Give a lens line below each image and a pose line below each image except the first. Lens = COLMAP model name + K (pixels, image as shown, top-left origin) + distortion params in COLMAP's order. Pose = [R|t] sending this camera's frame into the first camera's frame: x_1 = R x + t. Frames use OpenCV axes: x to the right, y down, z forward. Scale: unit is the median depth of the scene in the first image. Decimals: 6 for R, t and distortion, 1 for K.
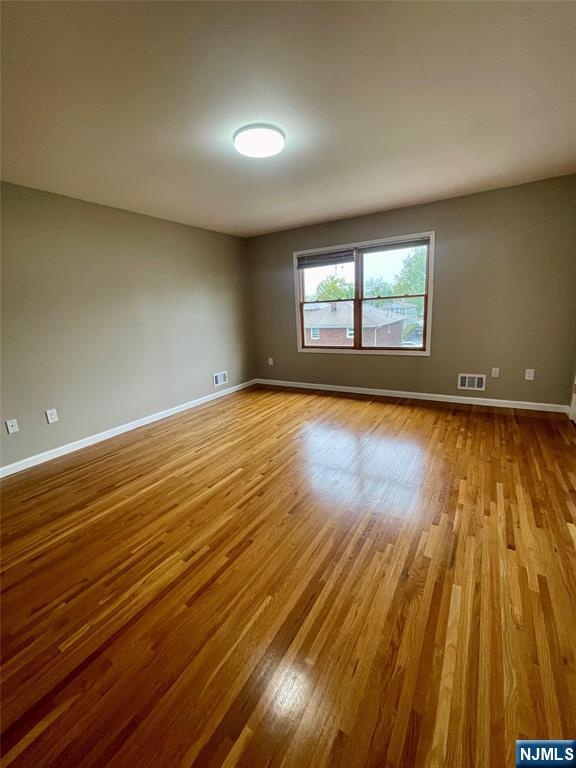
lens RADIAL K [[305.3, 0, 242.0], [0, 305.3, 383.4], [0, 0, 1]] dist [-0.001714, -0.000046]
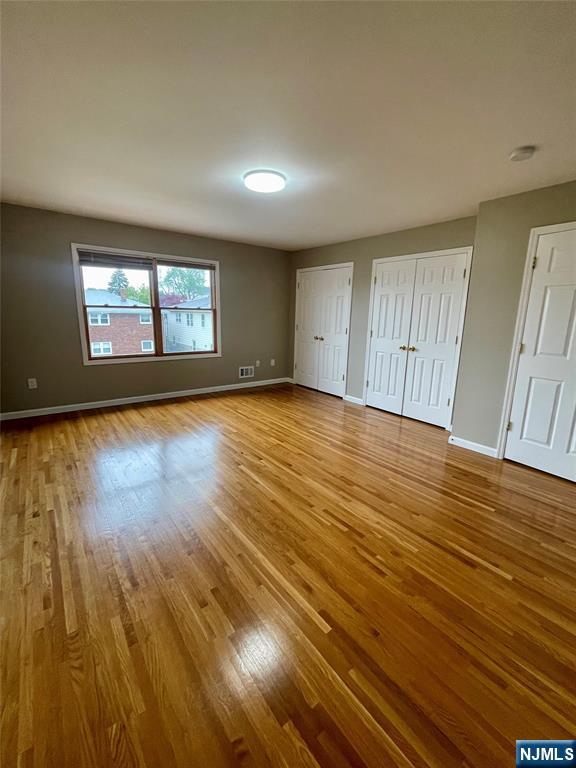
lens RADIAL K [[330.4, 0, 288.0], [0, 330.4, 384.0], [0, 0, 1]] dist [0.000520, 0.000215]
pose [[0.336877, -0.138854, 0.931254, -0.592745], [0.181636, 0.980071, 0.080427, -0.035099], [-0.923863, 0.142055, 0.355384, 0.250512]]
